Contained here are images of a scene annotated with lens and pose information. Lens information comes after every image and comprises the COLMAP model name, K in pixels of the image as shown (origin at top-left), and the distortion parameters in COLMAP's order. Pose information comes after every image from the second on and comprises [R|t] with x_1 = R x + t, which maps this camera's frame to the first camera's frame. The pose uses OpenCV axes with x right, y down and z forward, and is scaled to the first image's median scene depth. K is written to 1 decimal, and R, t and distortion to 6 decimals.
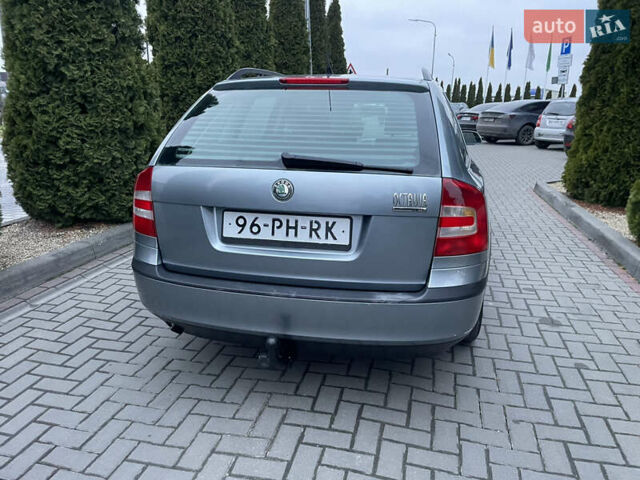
lens RADIAL K [[482.4, 0, 324.9], [0, 482.4, 237.0], [0, 0, 1]] dist [0.094345, -0.120502]
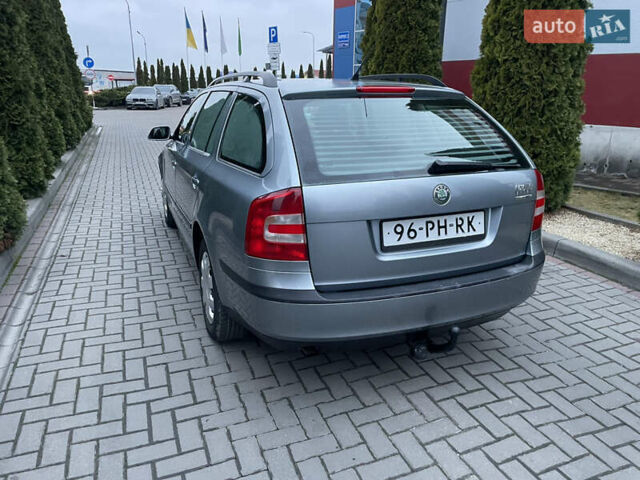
lens RADIAL K [[482.4, 0, 324.9], [0, 482.4, 237.0], [0, 0, 1]] dist [0.094345, -0.120502]
pose [[0.824938, -0.170387, 0.538930, -0.838327], [0.150170, 0.985284, 0.081641, -0.120072], [-0.544909, 0.013582, 0.838385, 0.197086]]
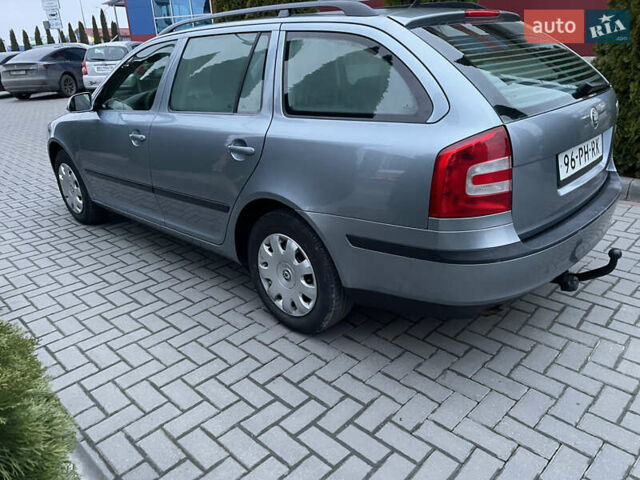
lens RADIAL K [[482.4, 0, 324.9], [0, 482.4, 237.0], [0, 0, 1]] dist [0.094345, -0.120502]
pose [[0.525141, -0.356931, 0.772546, -1.199415], [0.278773, 0.929855, 0.240114, -0.251032], [-0.804060, 0.089272, 0.587808, 0.787106]]
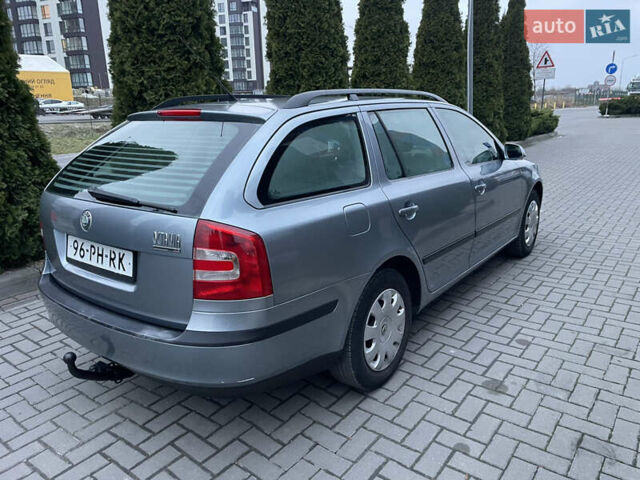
lens RADIAL K [[482.4, 0, 324.9], [0, 482.4, 237.0], [0, 0, 1]] dist [0.094345, -0.120502]
pose [[0.906133, 0.076005, -0.416109, 0.784018], [-0.071664, 0.997088, 0.026067, -0.116045], [0.416878, 0.006200, 0.908941, 0.199978]]
